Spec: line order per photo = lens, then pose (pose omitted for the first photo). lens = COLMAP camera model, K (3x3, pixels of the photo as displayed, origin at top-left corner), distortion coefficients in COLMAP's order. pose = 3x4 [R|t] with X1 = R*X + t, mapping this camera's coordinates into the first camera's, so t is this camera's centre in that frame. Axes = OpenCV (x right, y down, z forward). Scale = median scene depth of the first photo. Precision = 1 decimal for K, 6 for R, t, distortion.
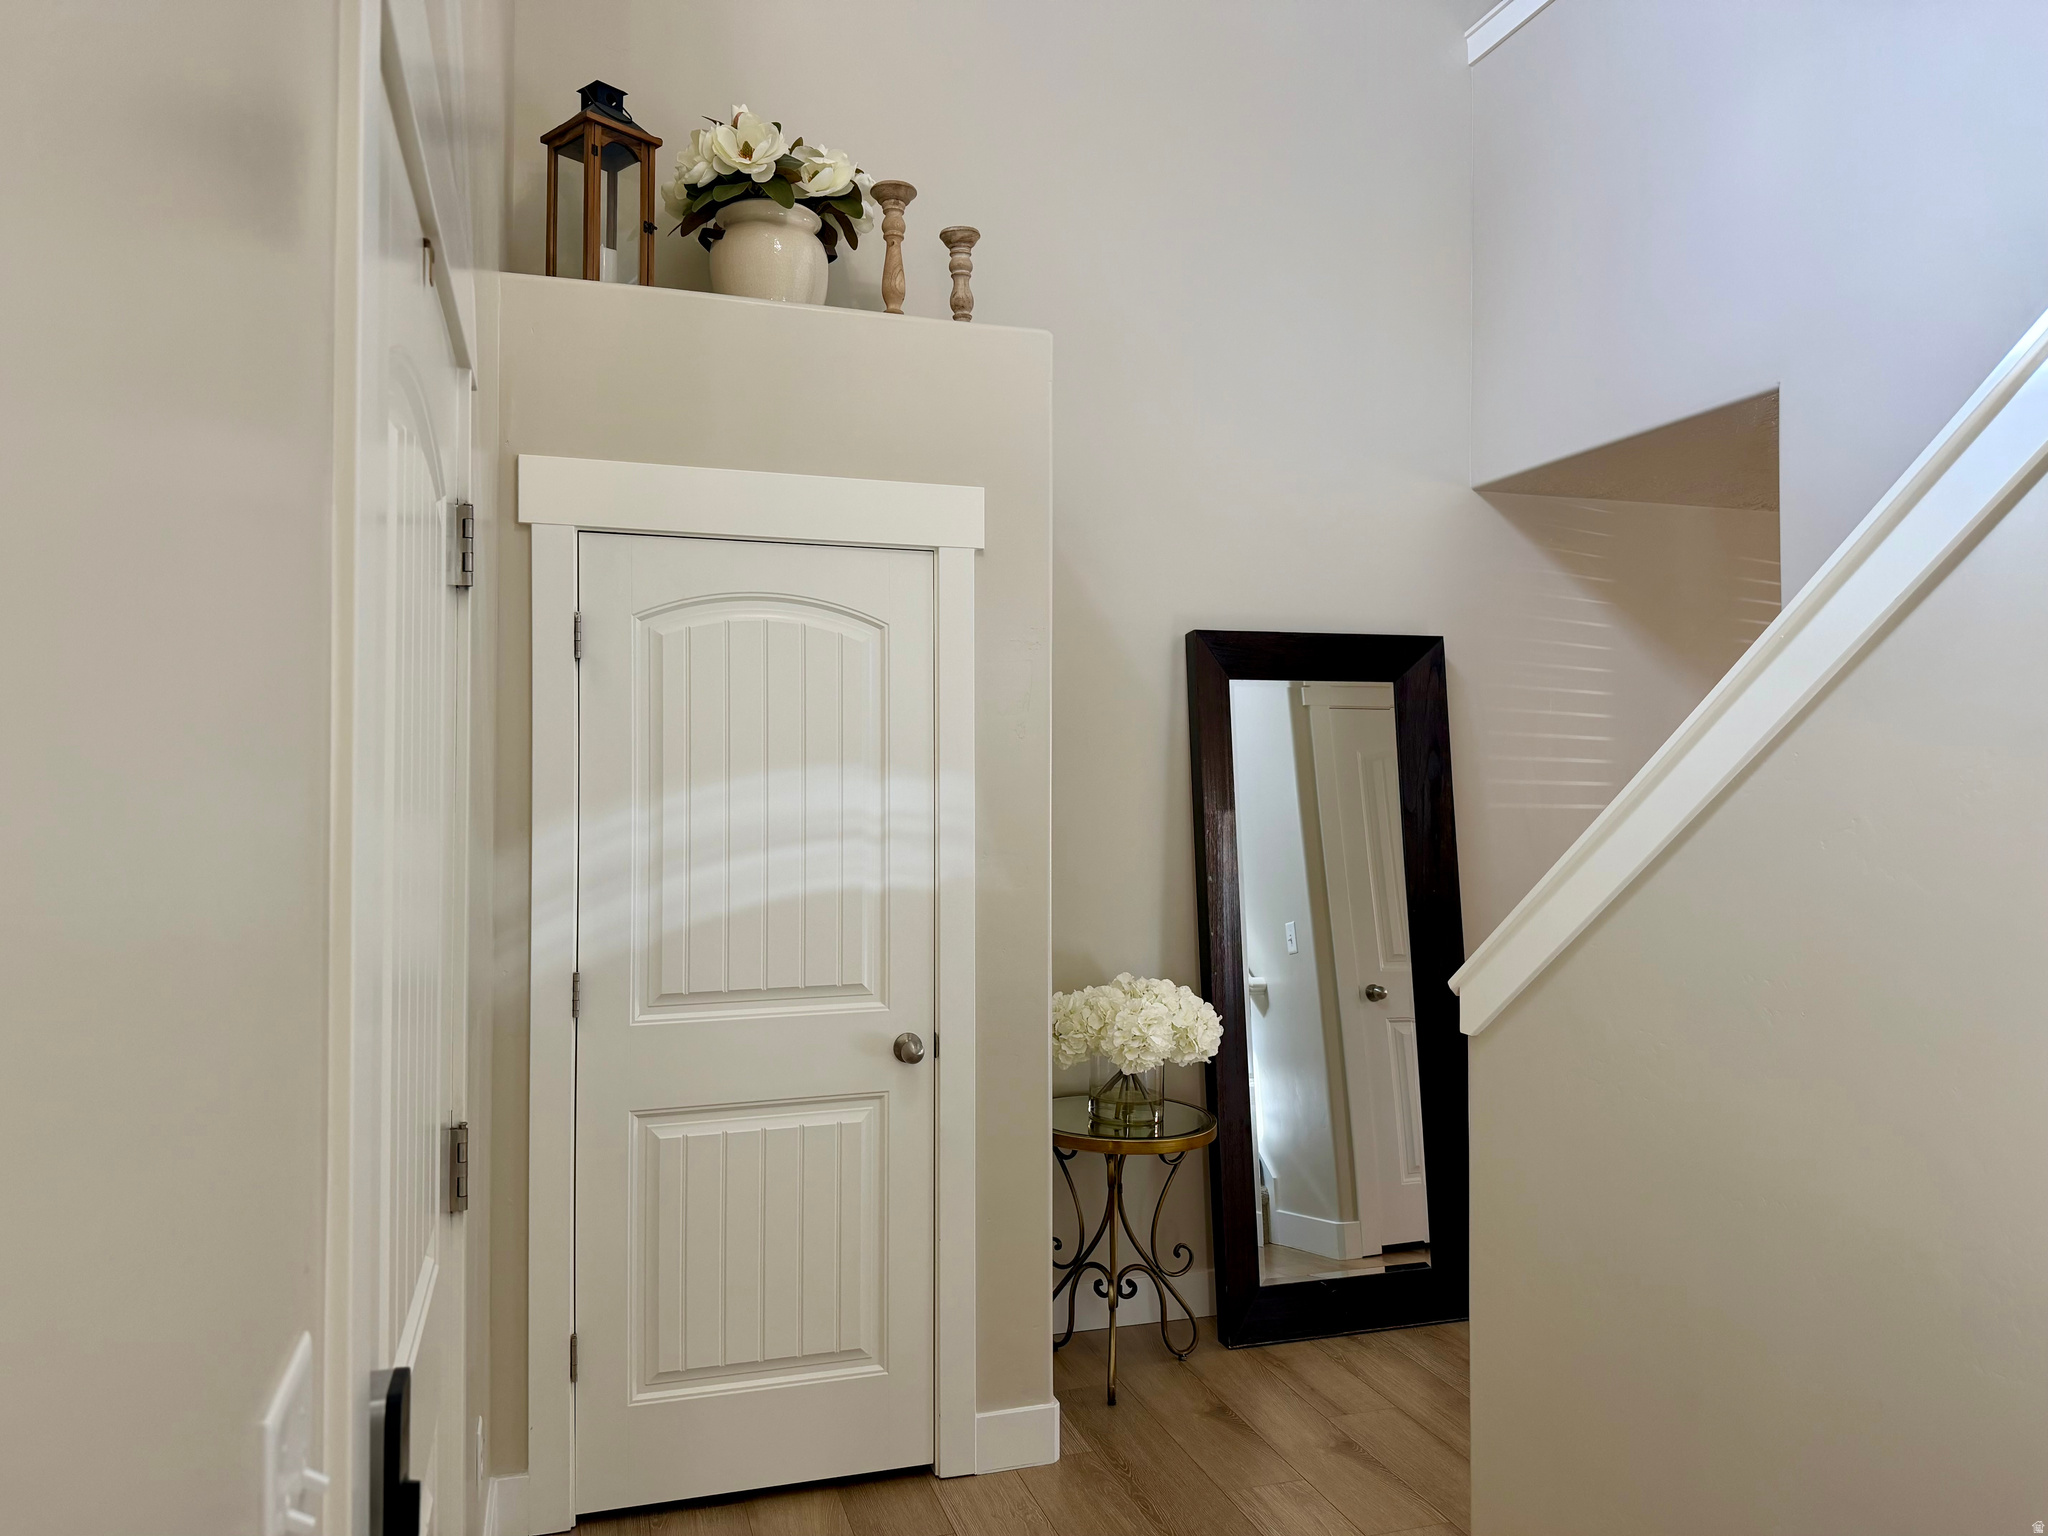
lens RADIAL K [[1422.8, 0, 1024.0], [0, 1422.8, 768.0], [0, 0, 1]] dist [-0.006317, -0.002976]
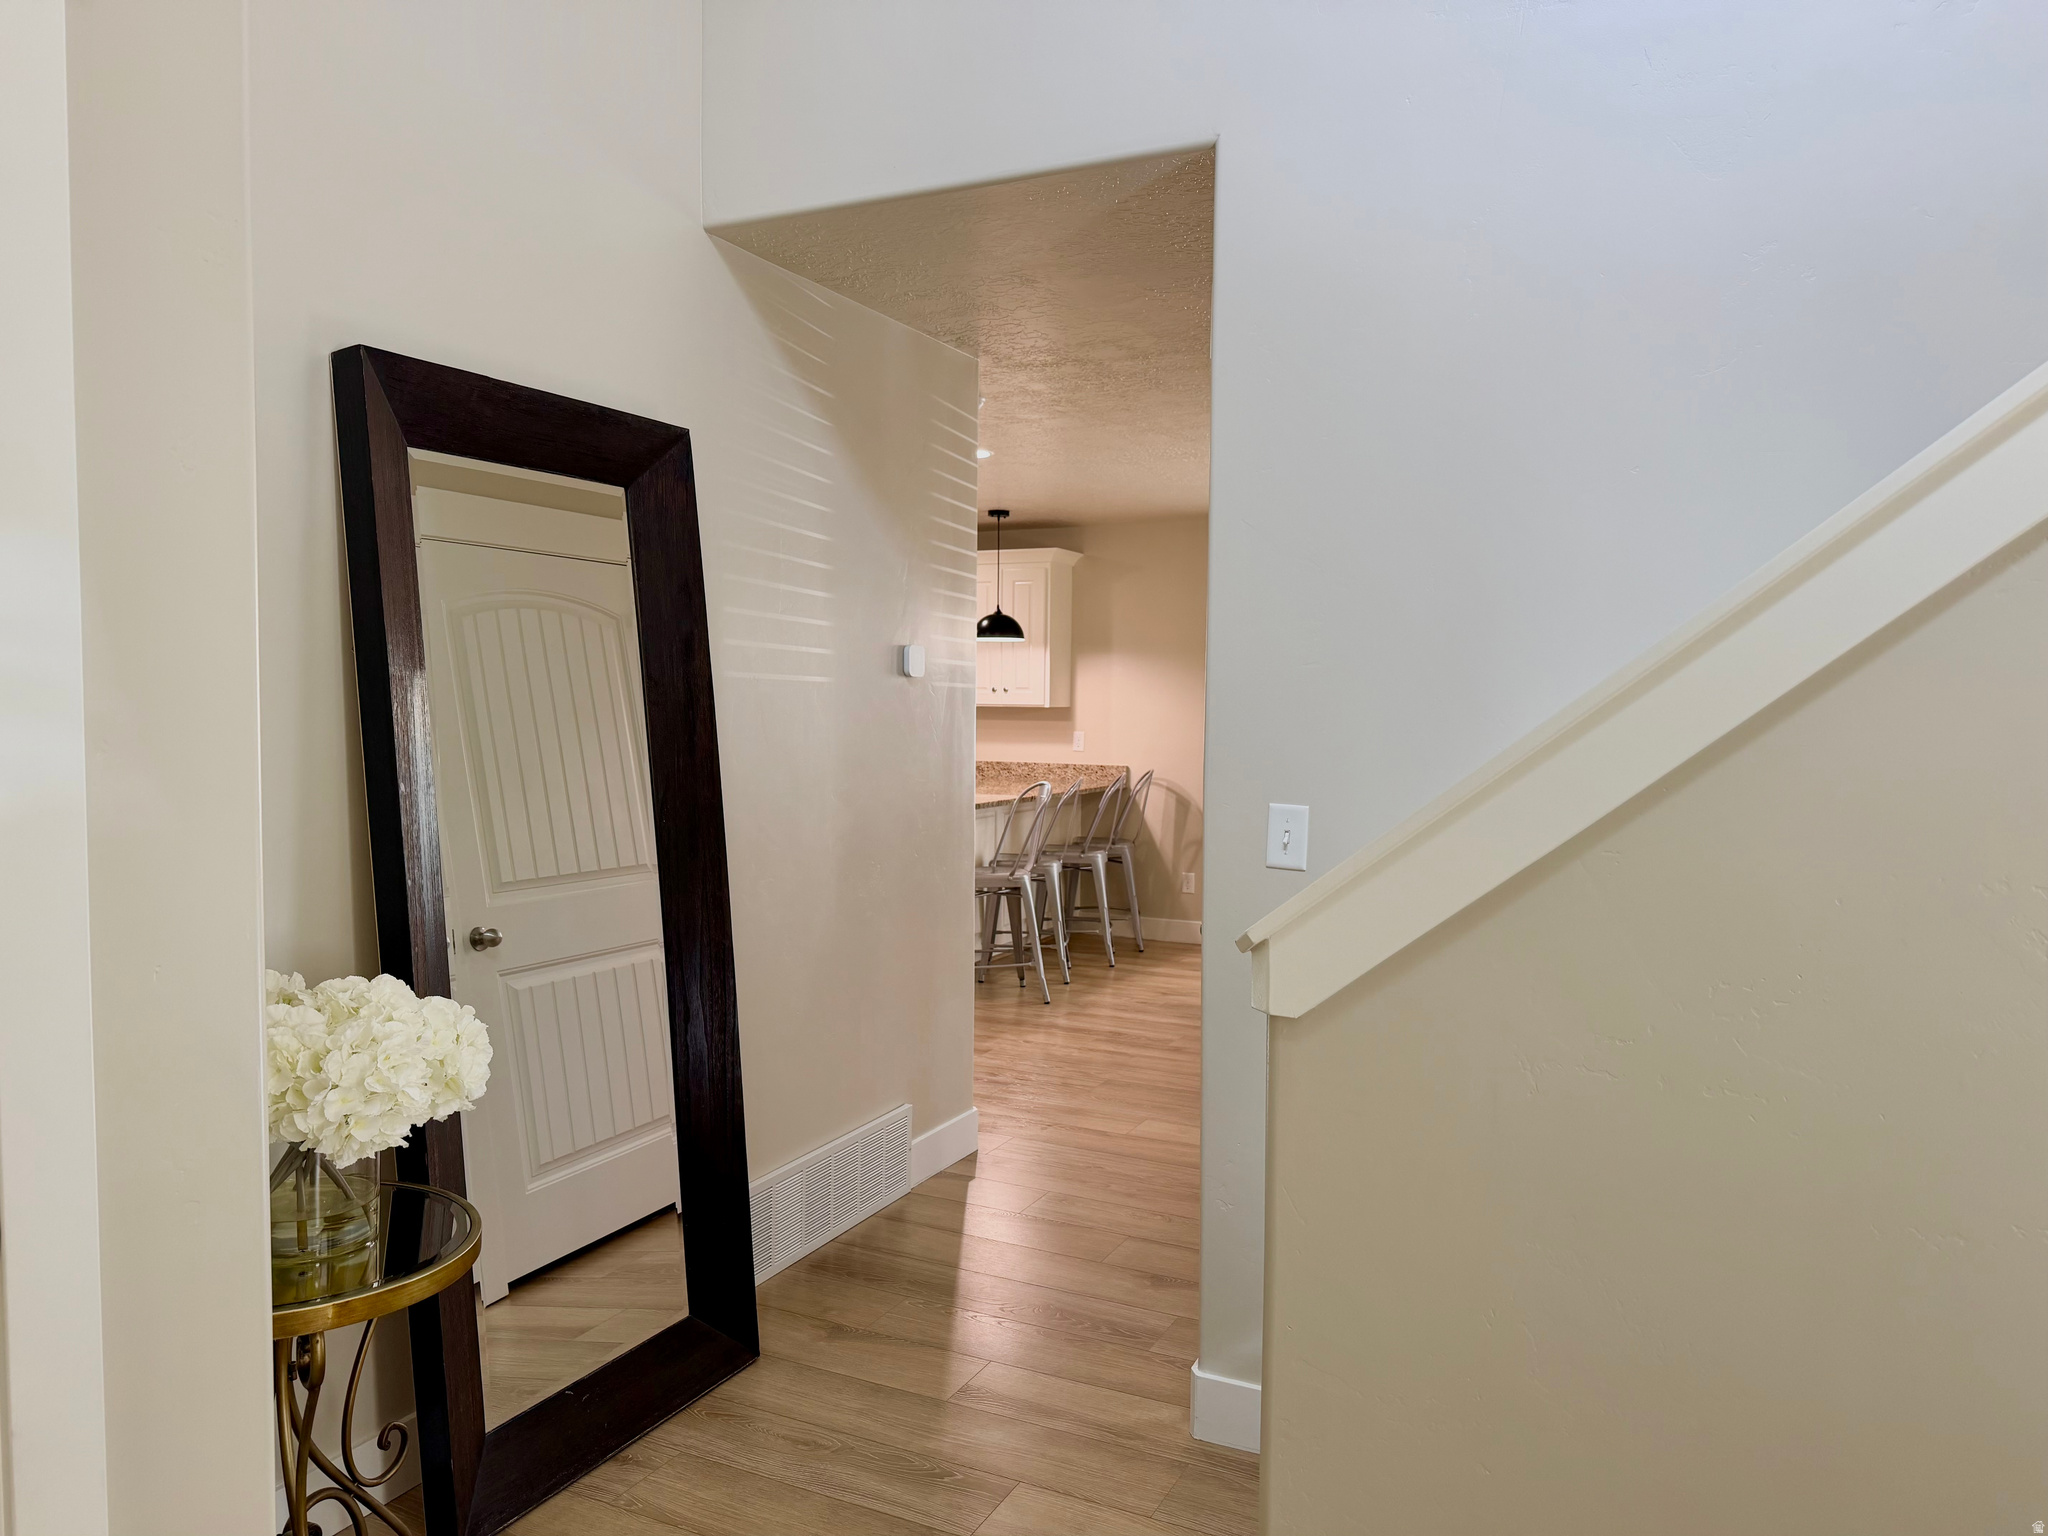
lens RADIAL K [[1422.8, 0, 1024.0], [0, 1422.8, 768.0], [0, 0, 1]] dist [-0.006317, -0.002976]
pose [[0.693728, -0.033837, 0.719441, -0.106385], [-0.015668, 0.997950, 0.062044, 0.028976], [-0.720066, -0.054314, 0.691776, 0.403138]]
